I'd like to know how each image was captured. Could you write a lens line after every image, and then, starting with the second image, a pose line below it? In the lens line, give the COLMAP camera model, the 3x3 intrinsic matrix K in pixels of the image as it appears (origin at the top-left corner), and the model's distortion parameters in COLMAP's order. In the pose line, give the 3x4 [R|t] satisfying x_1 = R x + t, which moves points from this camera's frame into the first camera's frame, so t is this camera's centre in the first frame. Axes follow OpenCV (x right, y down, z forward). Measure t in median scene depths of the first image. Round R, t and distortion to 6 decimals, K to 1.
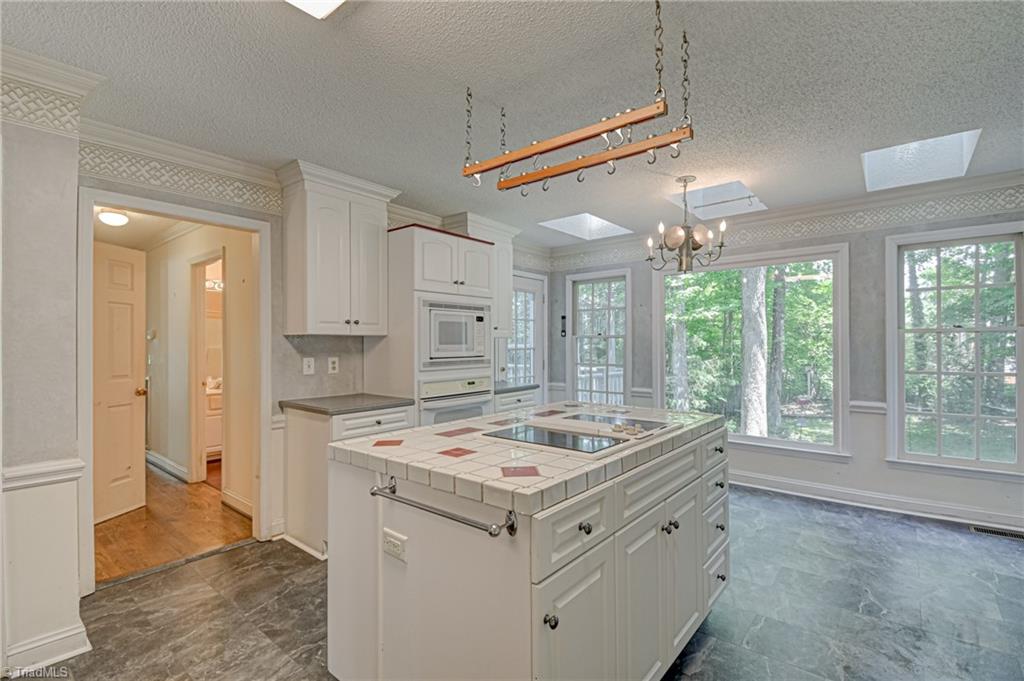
lens RADIAL K [[471.9, 0, 512.0], [0, 471.9, 340.5], [0, 0, 1]] dist [0.000851, 0.000018]
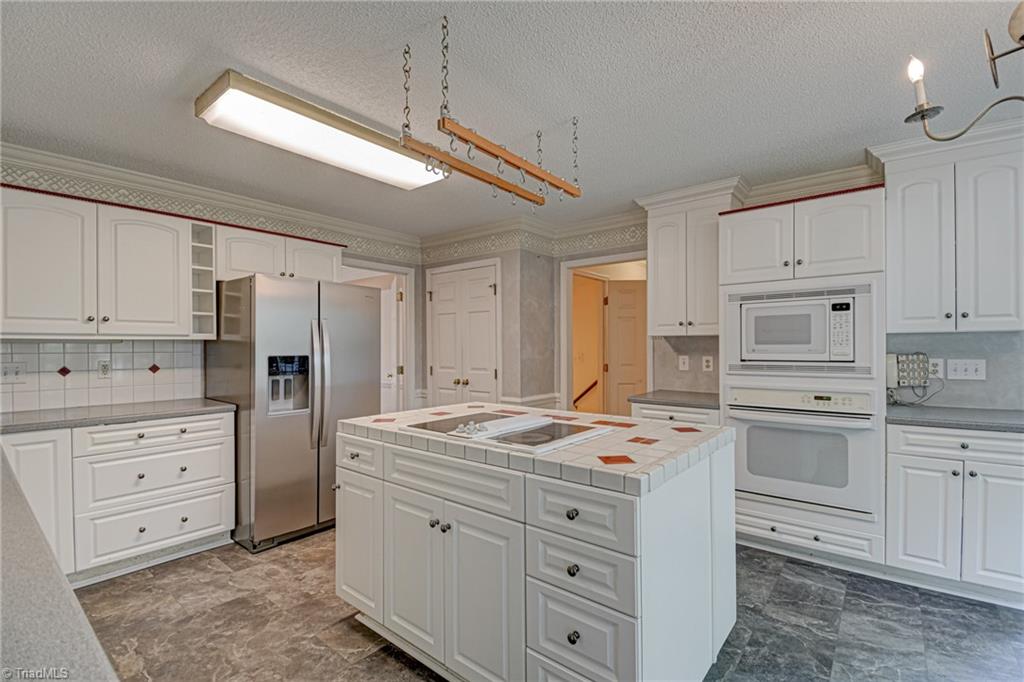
lens RADIAL K [[453.5, 0, 512.0], [0, 453.5, 341.0], [0, 0, 1]] dist [0.000473, 0.000090]
pose [[0.006927, -0.004484, -0.999966, 0.644634], [0.013012, 0.999906, -0.004393, 0.000459], [0.999891, -0.012981, 0.006985, 0.562793]]
